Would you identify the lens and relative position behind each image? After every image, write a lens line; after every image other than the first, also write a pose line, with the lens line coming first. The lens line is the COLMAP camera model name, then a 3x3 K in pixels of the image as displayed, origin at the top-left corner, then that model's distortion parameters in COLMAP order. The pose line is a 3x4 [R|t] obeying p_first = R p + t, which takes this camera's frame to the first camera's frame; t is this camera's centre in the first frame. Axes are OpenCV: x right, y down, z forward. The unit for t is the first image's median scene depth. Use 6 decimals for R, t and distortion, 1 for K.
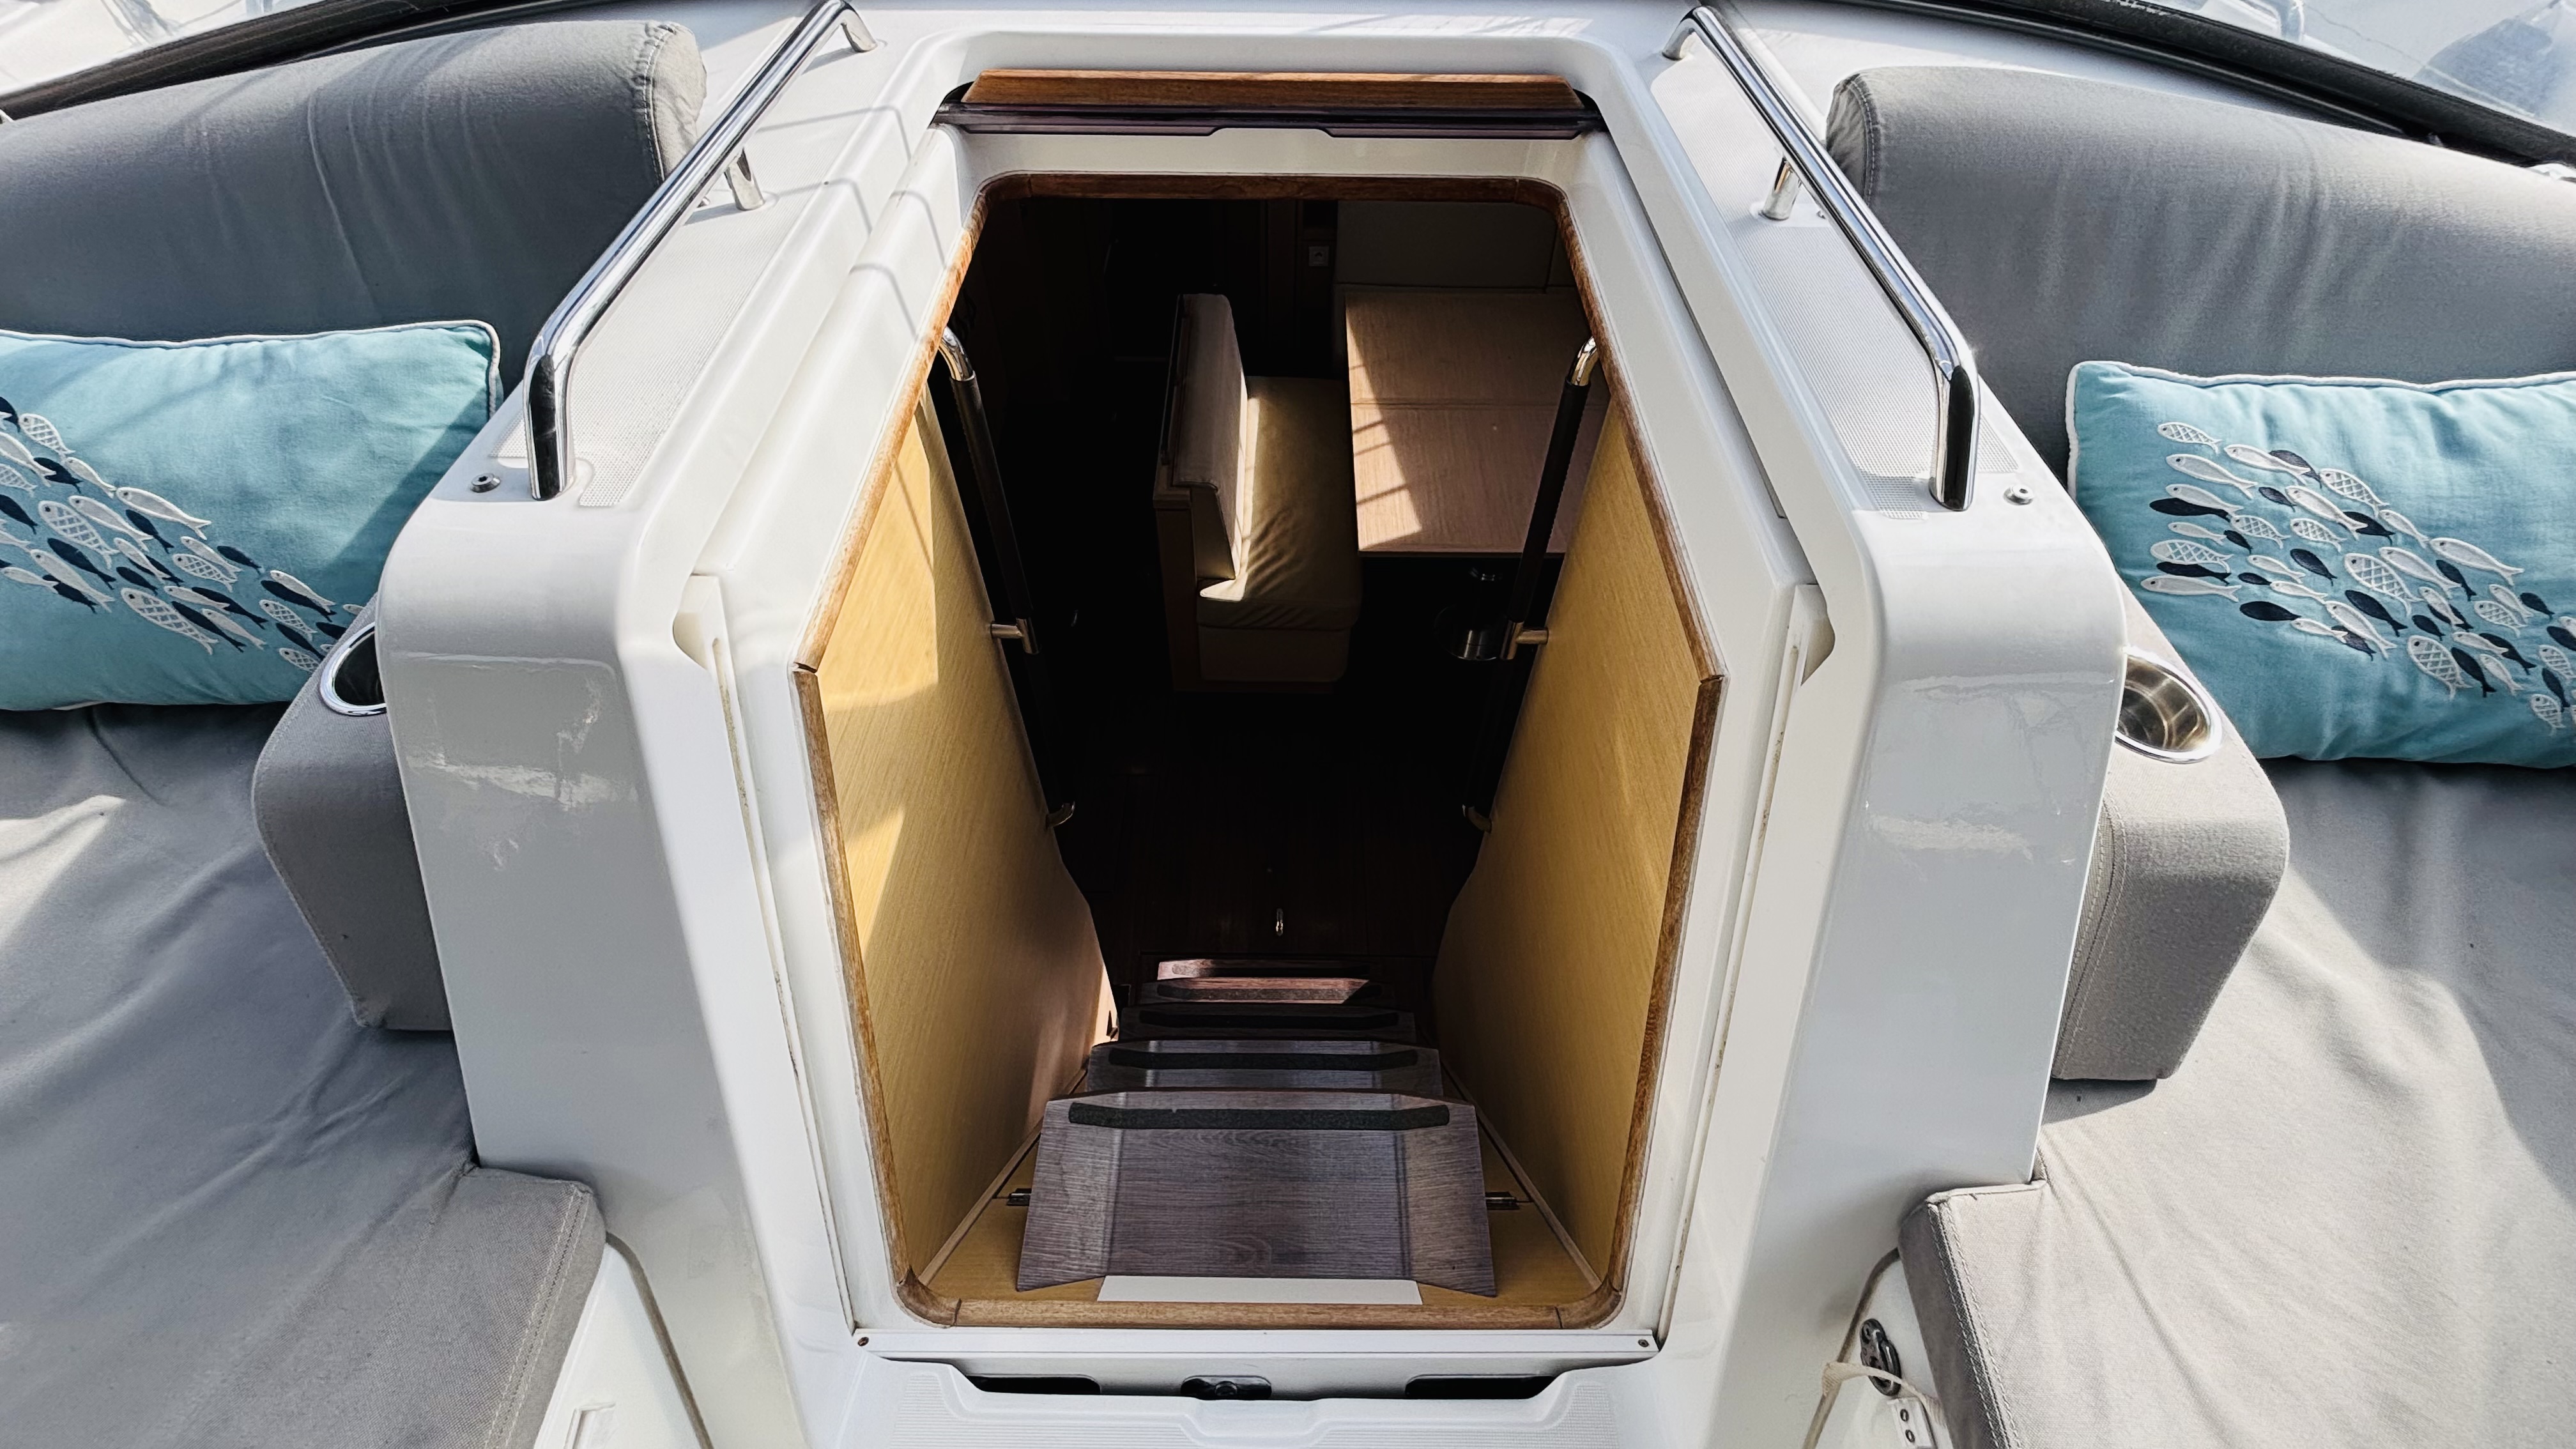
lens RADIAL K [[1019.1, 0, 1275.3], [0, 1019.1, 780.5], [0, 0, 1]] dist [0.000776, 0.000267]
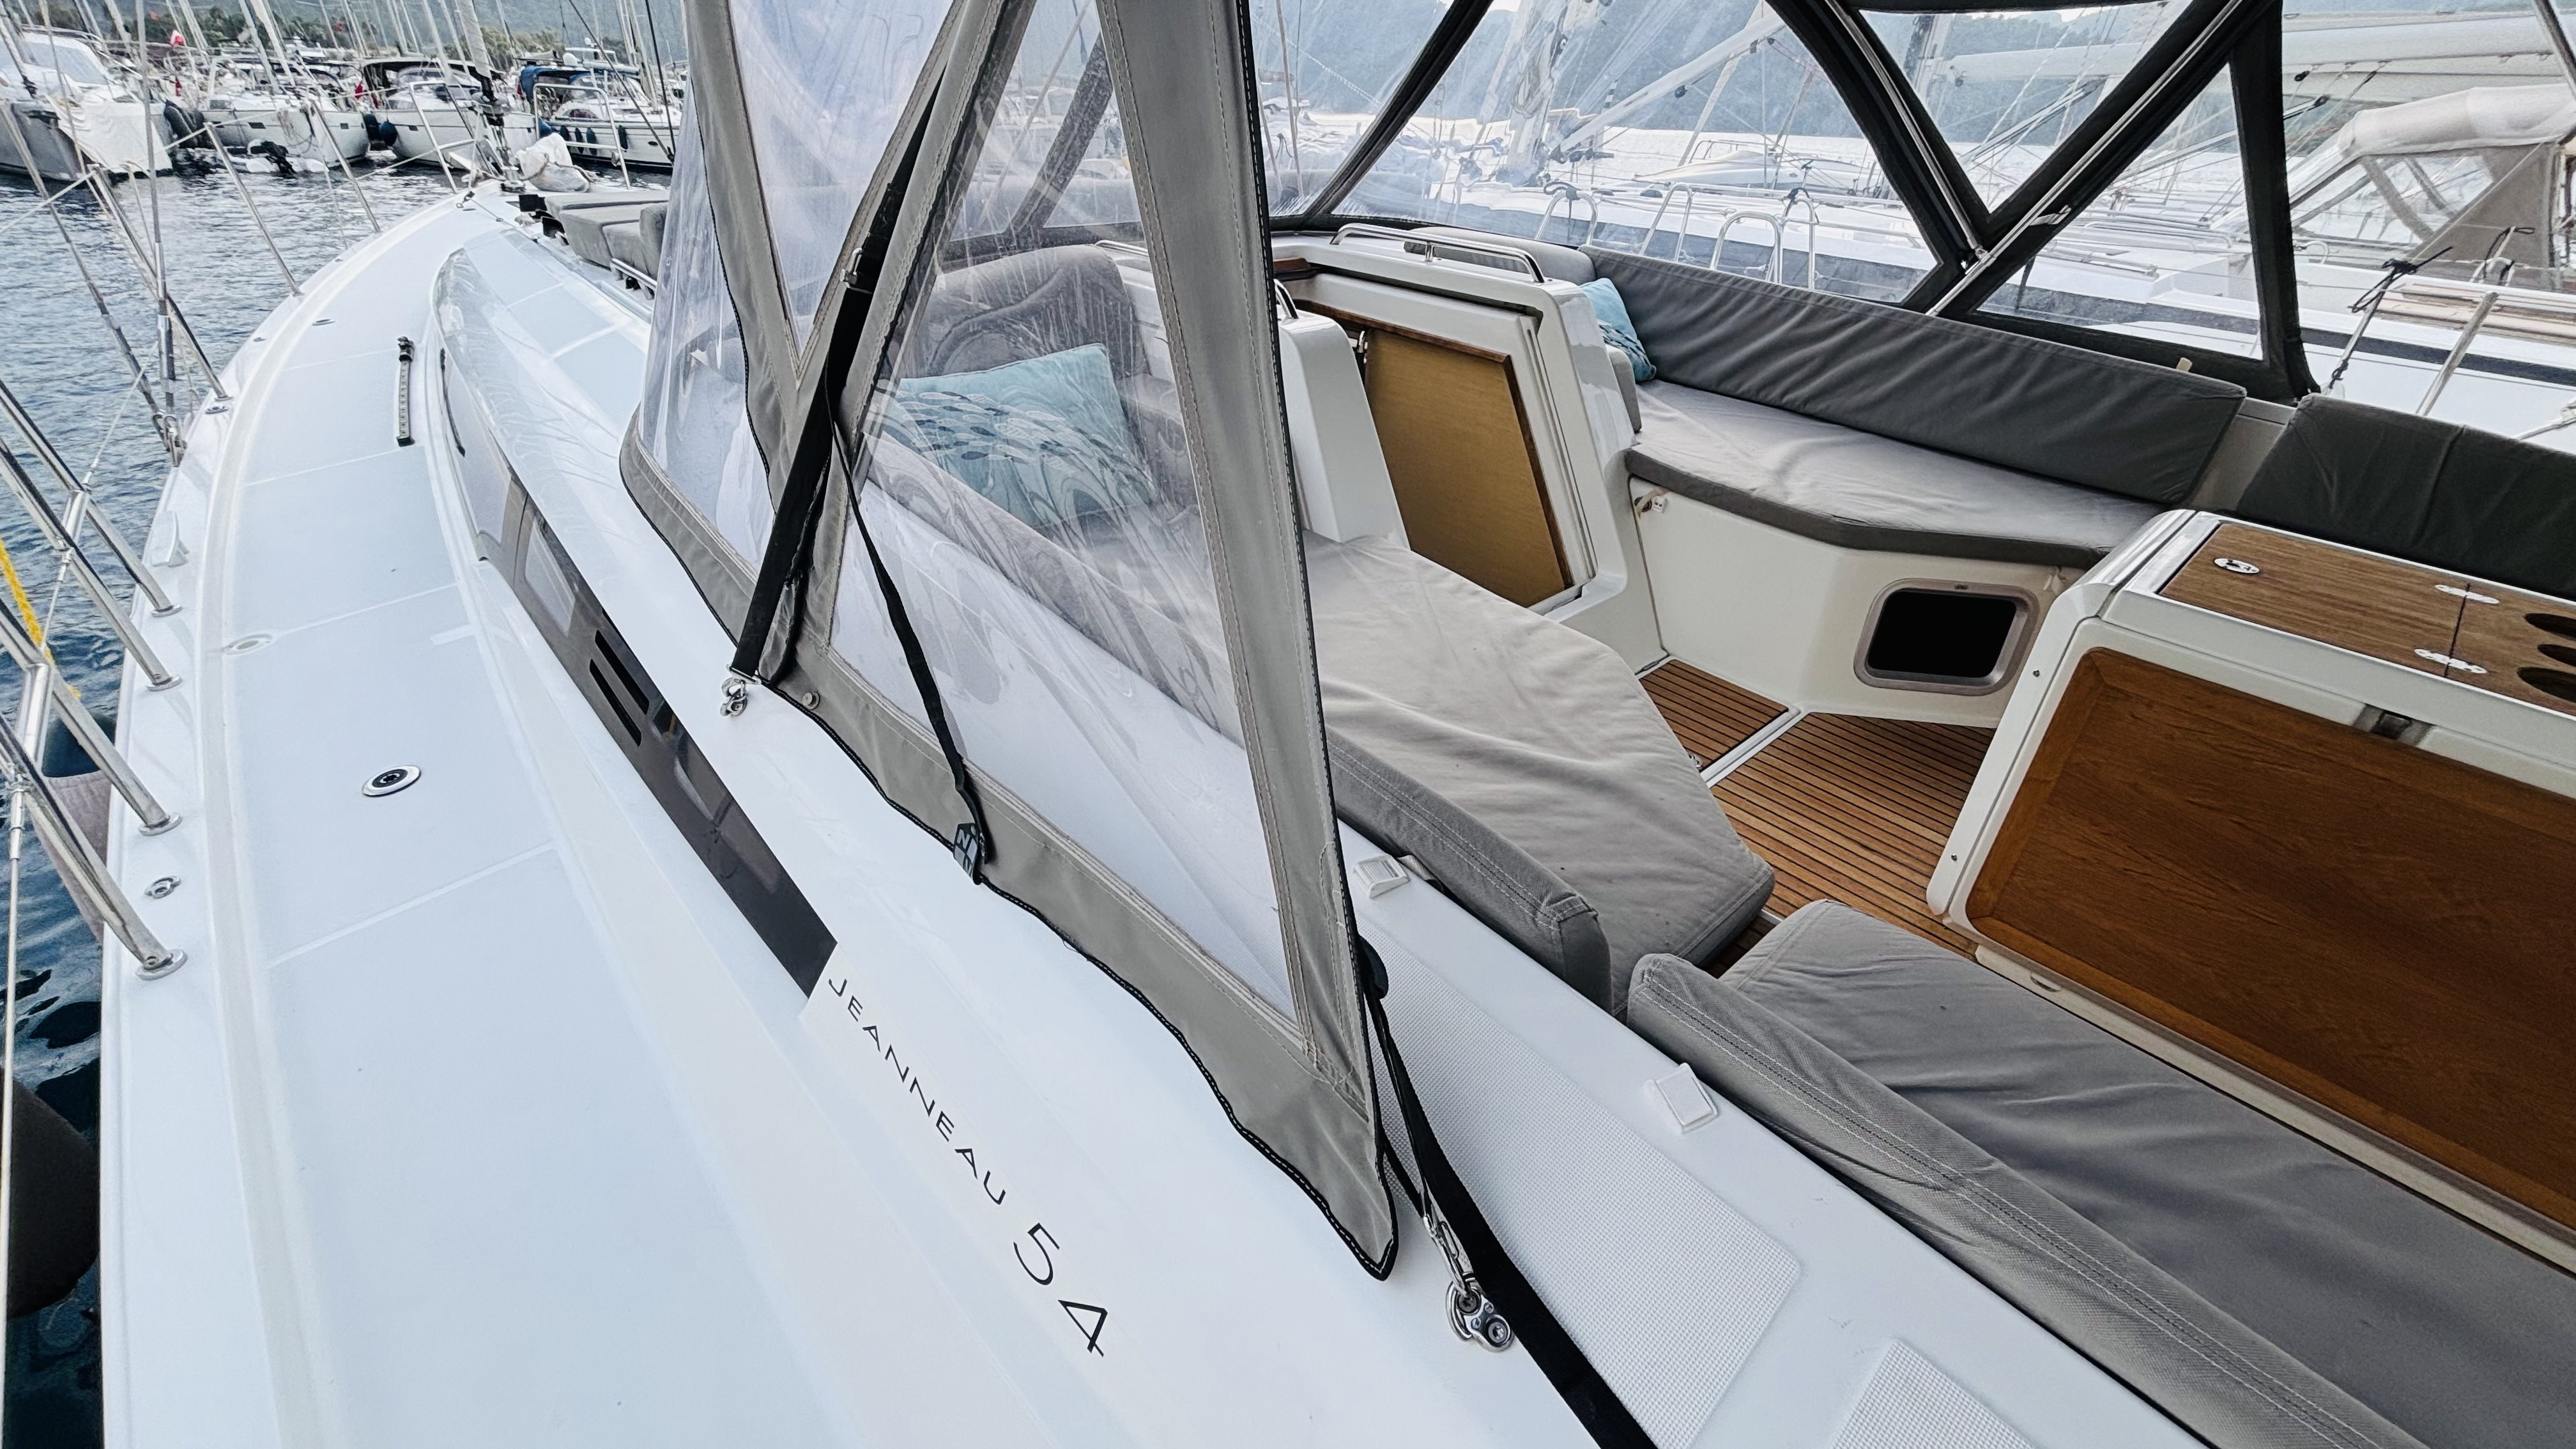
lens RADIAL K [[1041.7, 0, 1276.7], [0, 1041.7, 721.0], [0, 0, 1]] dist [-0.009989, 0.004367]
pose [[0.728190, -0.338538, 0.595929, -2.335784], [0.520948, 0.838405, -0.160284, 0.952308], [-0.445367, 0.427165, 0.786879, -0.794047]]
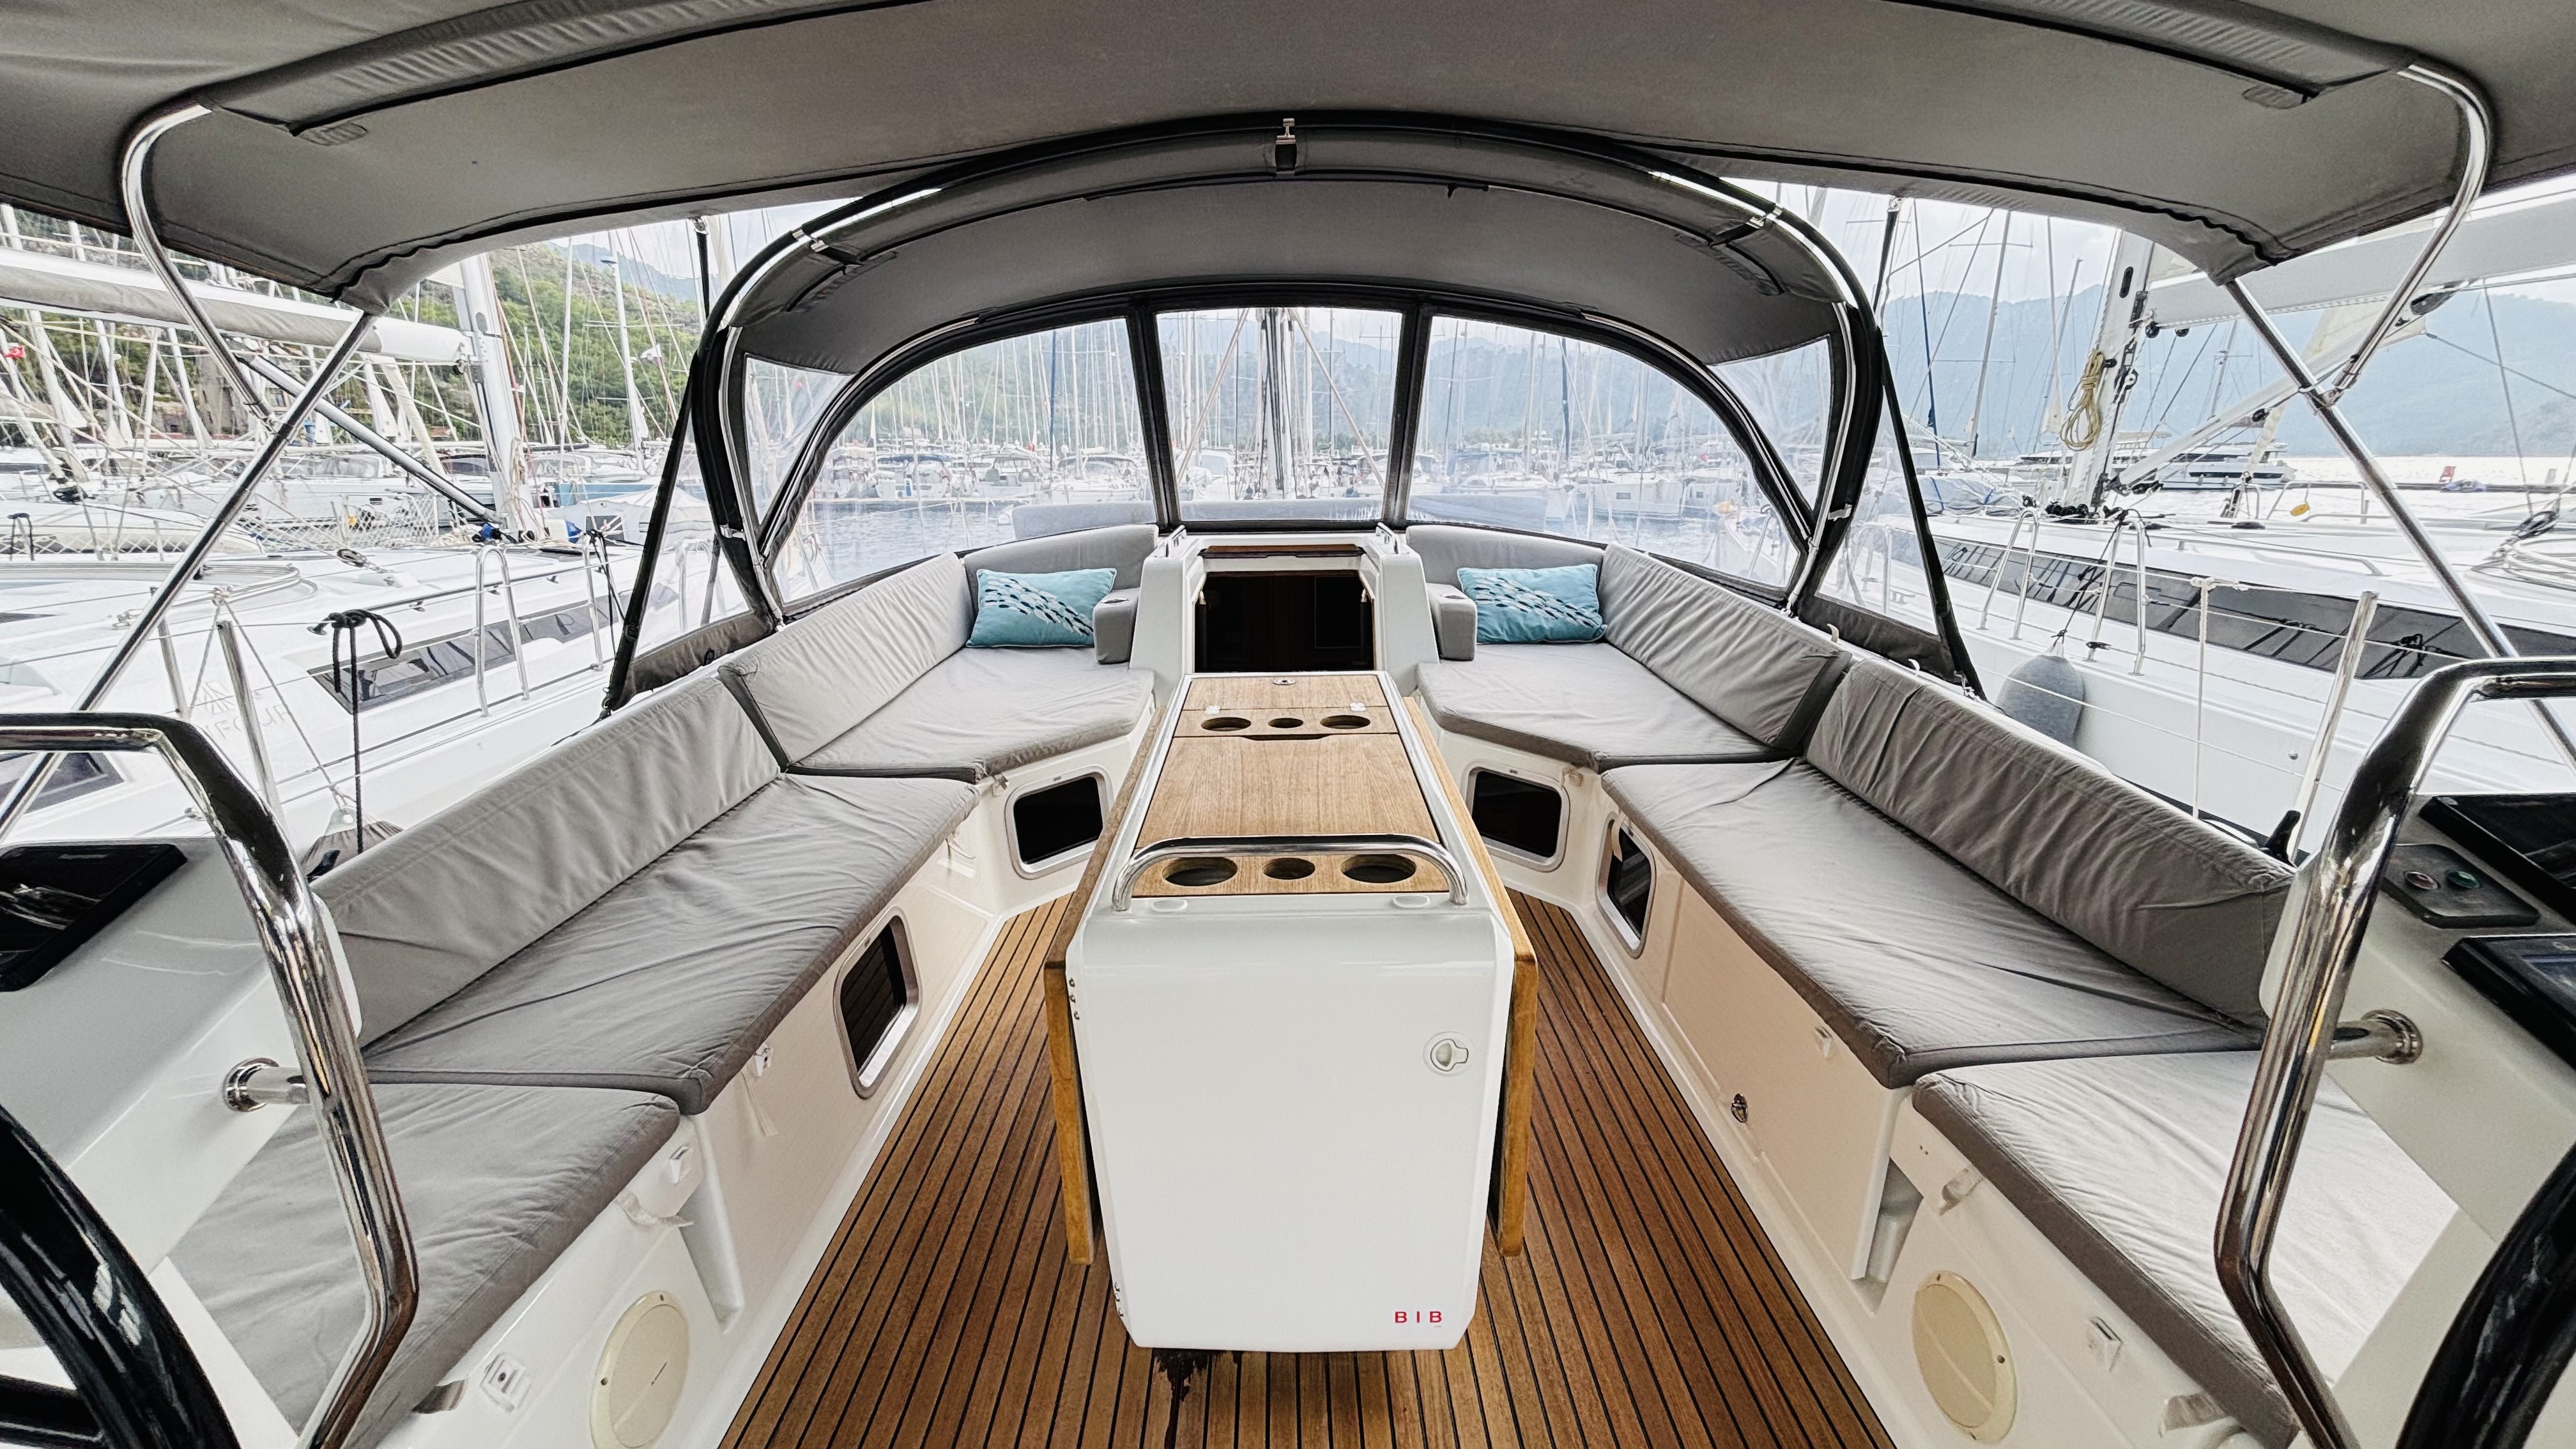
lens RADIAL K [[1032.1, 0, 1280.2], [0, 1032.1, 729.8], [0, 0, 1]] dist [-0.000544, 0.000497]
pose [[0.999754, -0.019337, 0.010821, -0.088610], [0.021959, 0.799293, -0.600541, 3.065378], [0.002963, 0.600631, 0.799521, -2.392278]]
